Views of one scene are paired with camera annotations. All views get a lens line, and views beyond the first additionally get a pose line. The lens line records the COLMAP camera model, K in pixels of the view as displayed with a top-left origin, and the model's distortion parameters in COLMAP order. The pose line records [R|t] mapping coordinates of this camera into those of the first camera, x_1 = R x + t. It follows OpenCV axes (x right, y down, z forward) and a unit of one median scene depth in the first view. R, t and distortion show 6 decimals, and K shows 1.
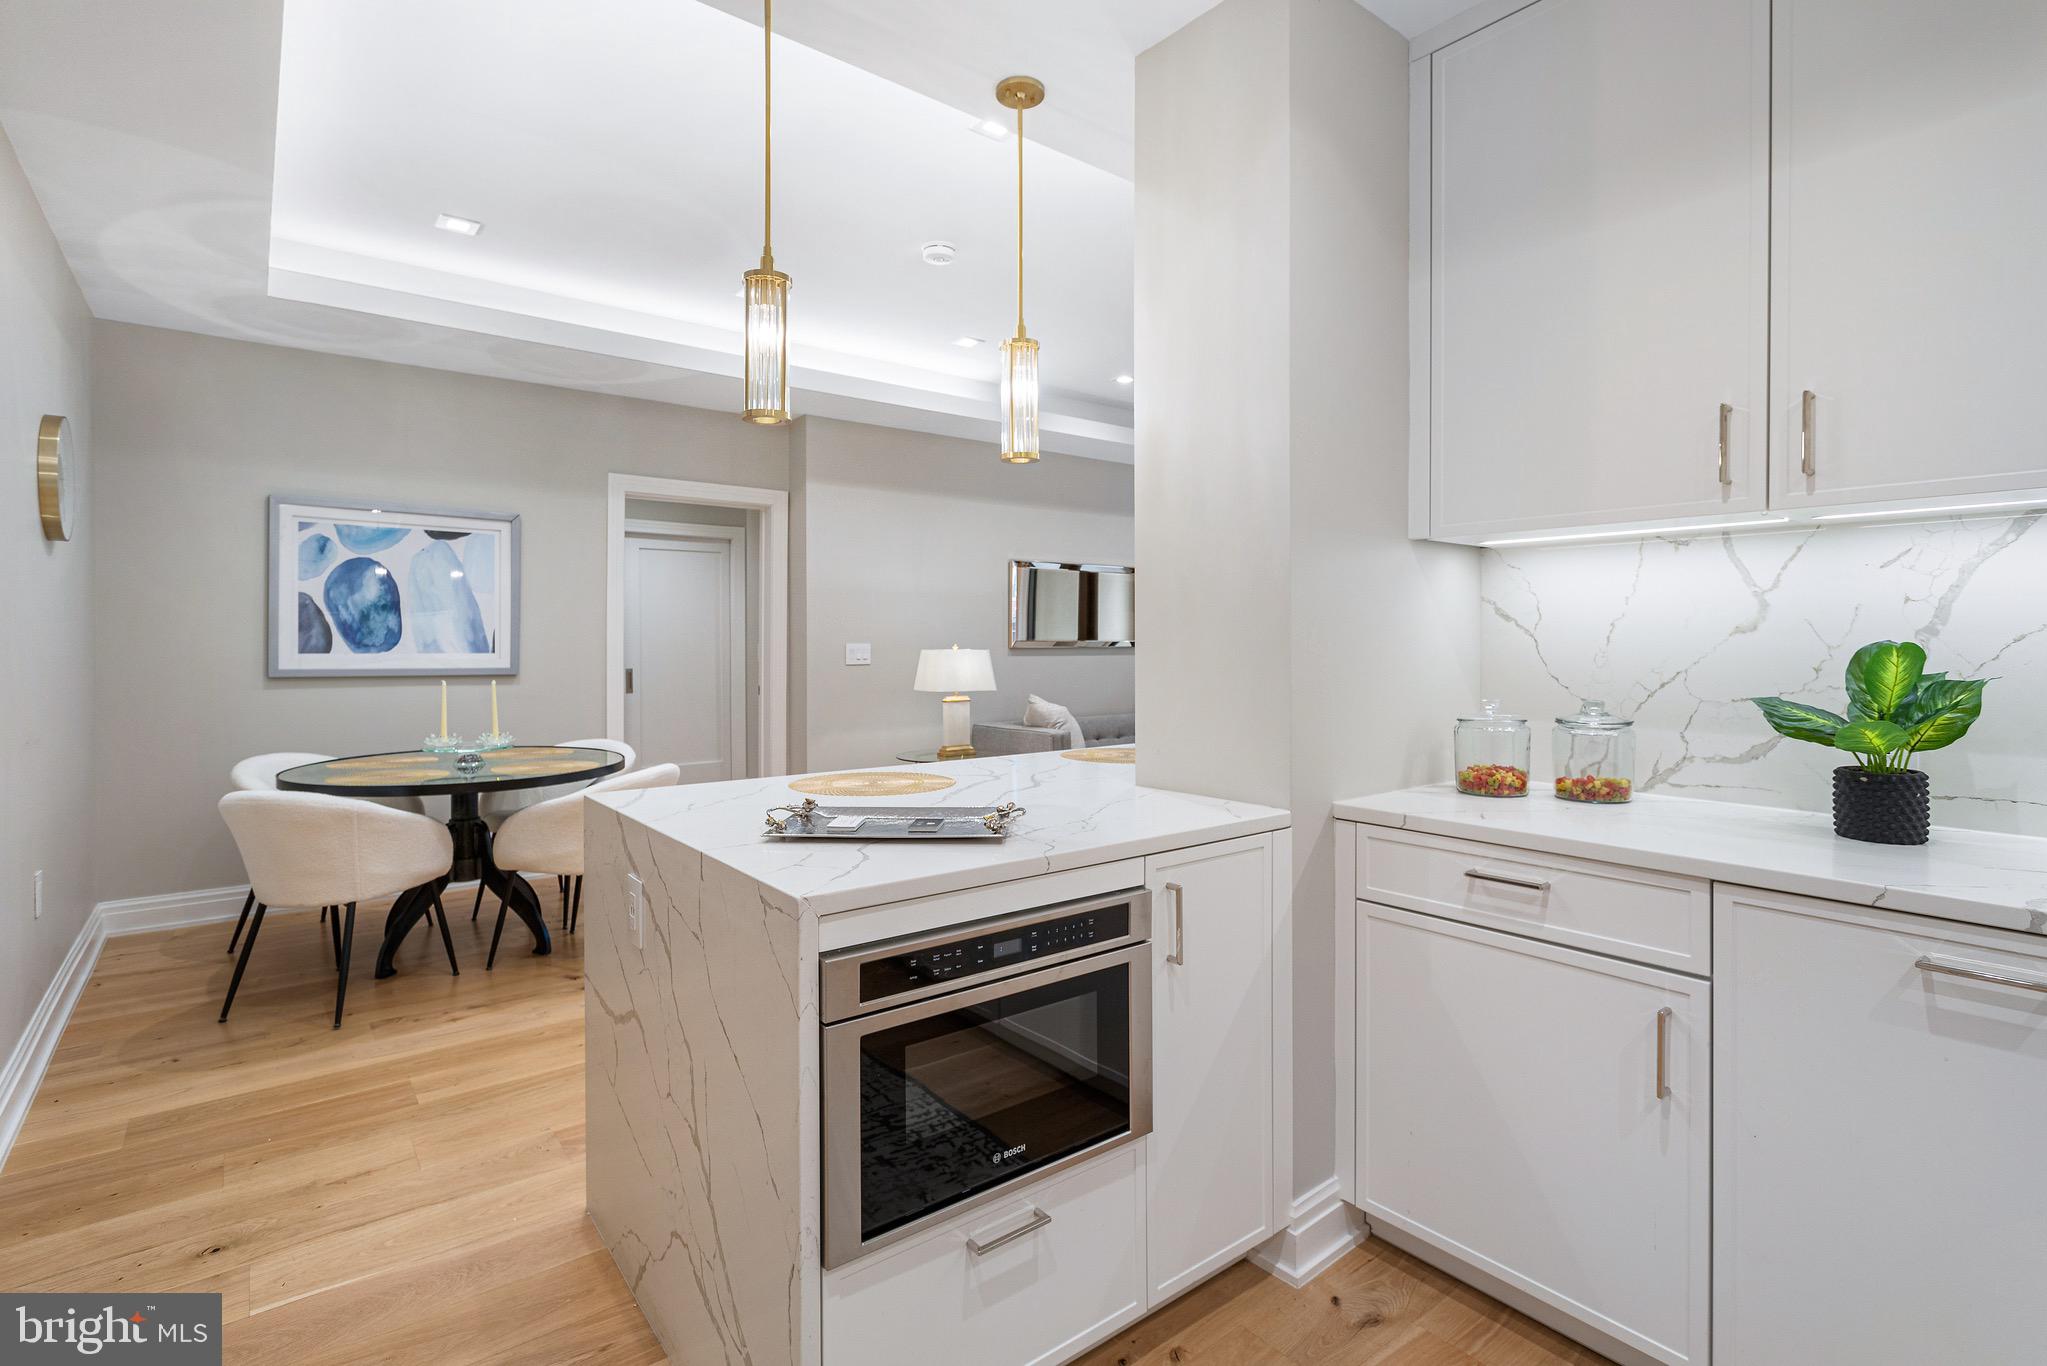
lens RADIAL K [[982.4, 0, 1017.0], [0, 982.4, 649.8], [0, 0, 1]] dist [-0.003465, 0.003058]
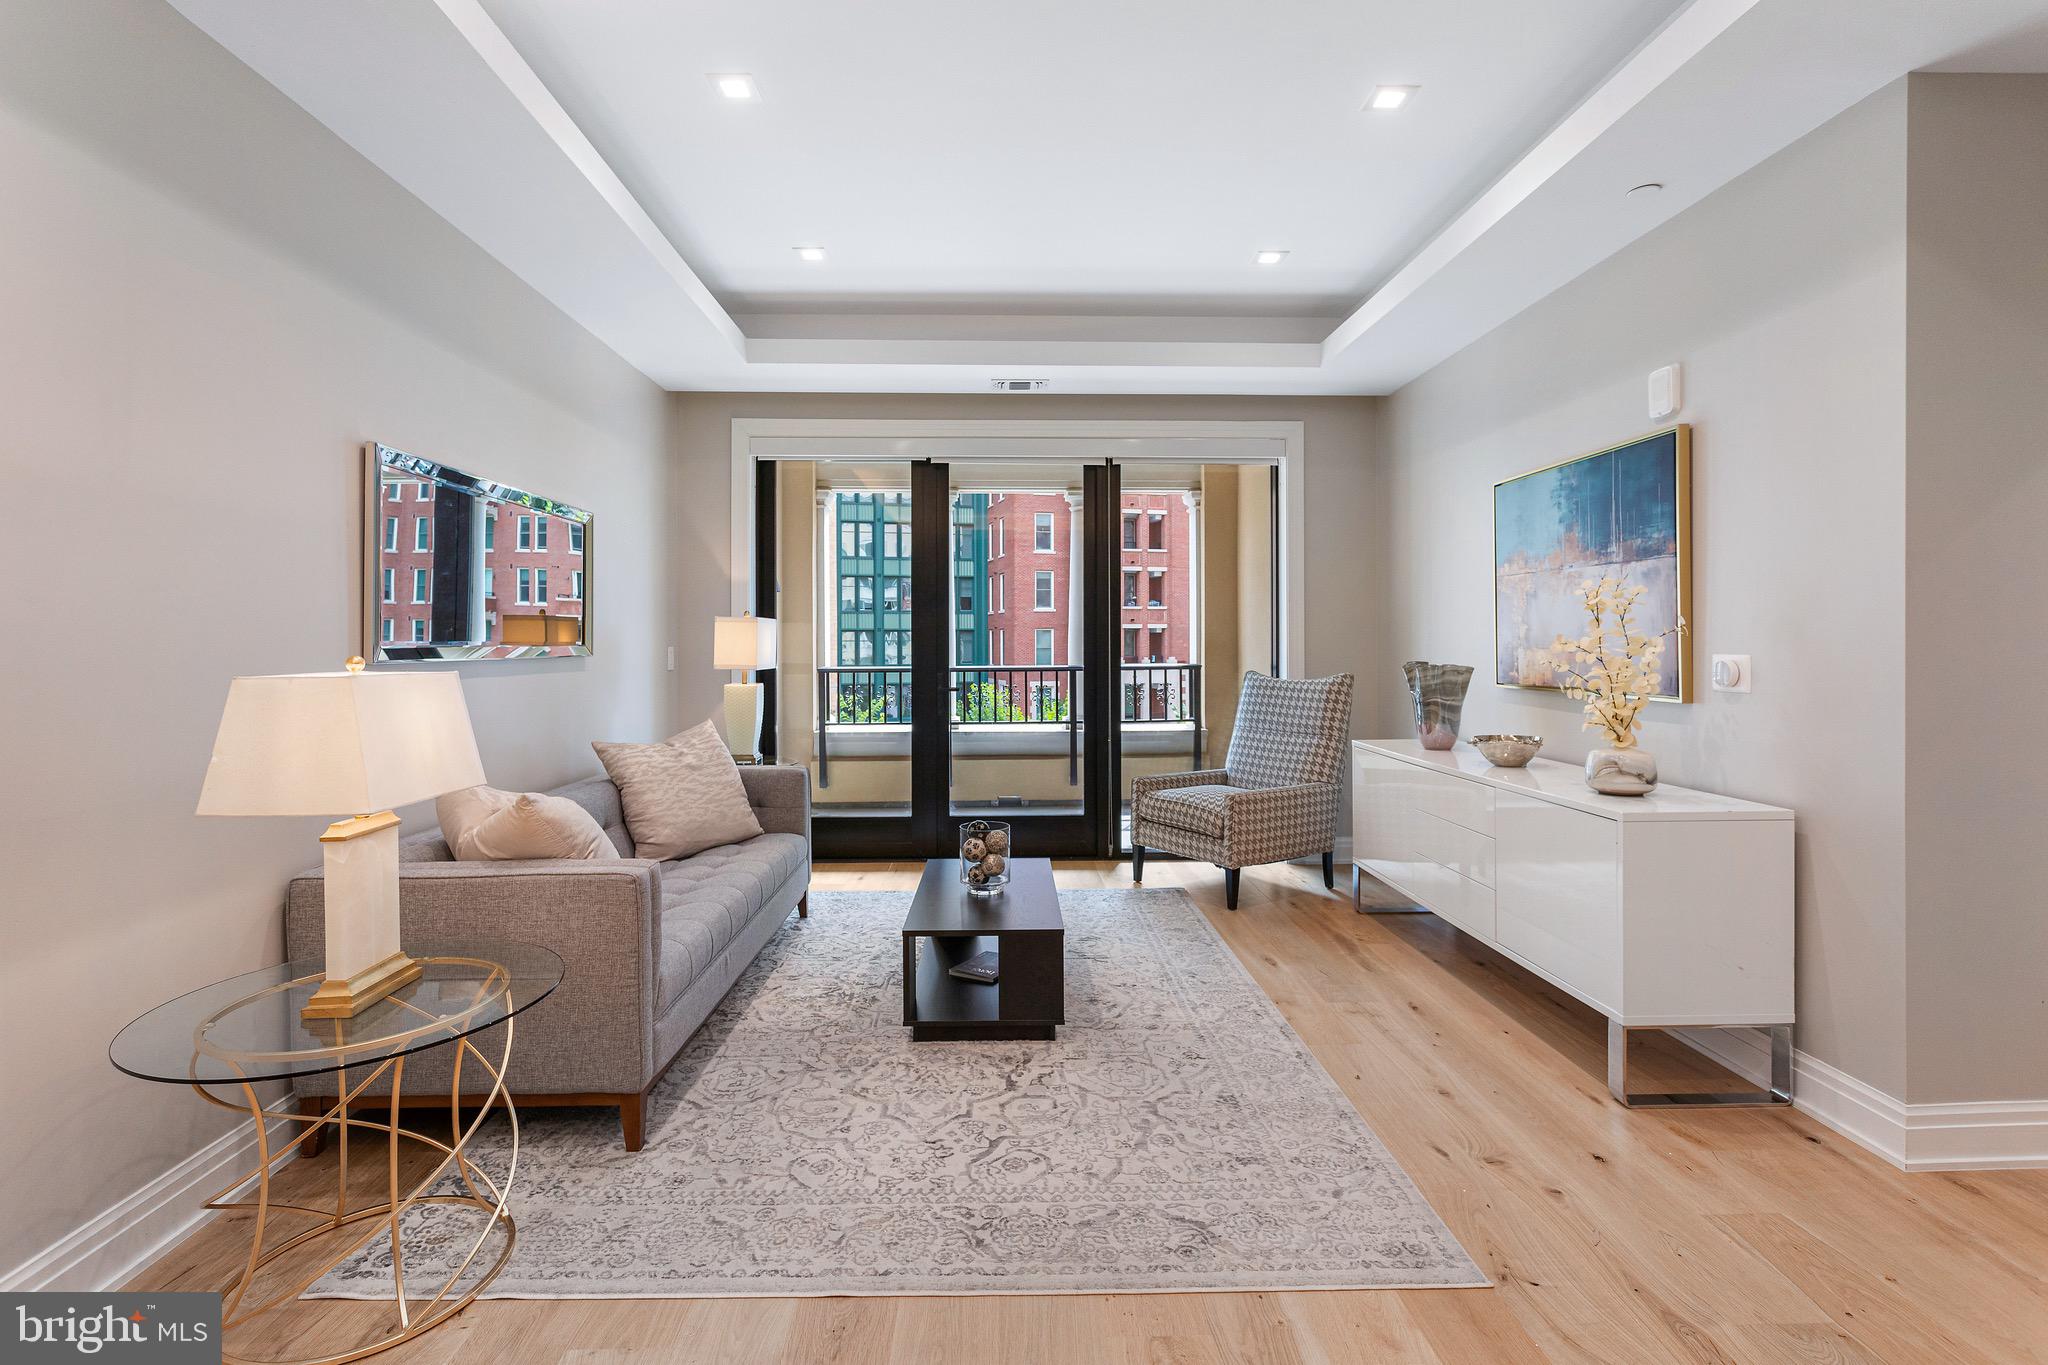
lens RADIAL K [[982.9, 0, 1016.5], [0, 982.9, 643.7], [0, 0, 1]] dist [-0.003465, 0.003058]
pose [[0.594776, -0.002314, 0.803888, -0.512919], [0.011582, 0.999917, -0.005691, -0.013258], [-0.803808, 0.012695, 0.594753, 1.679519]]
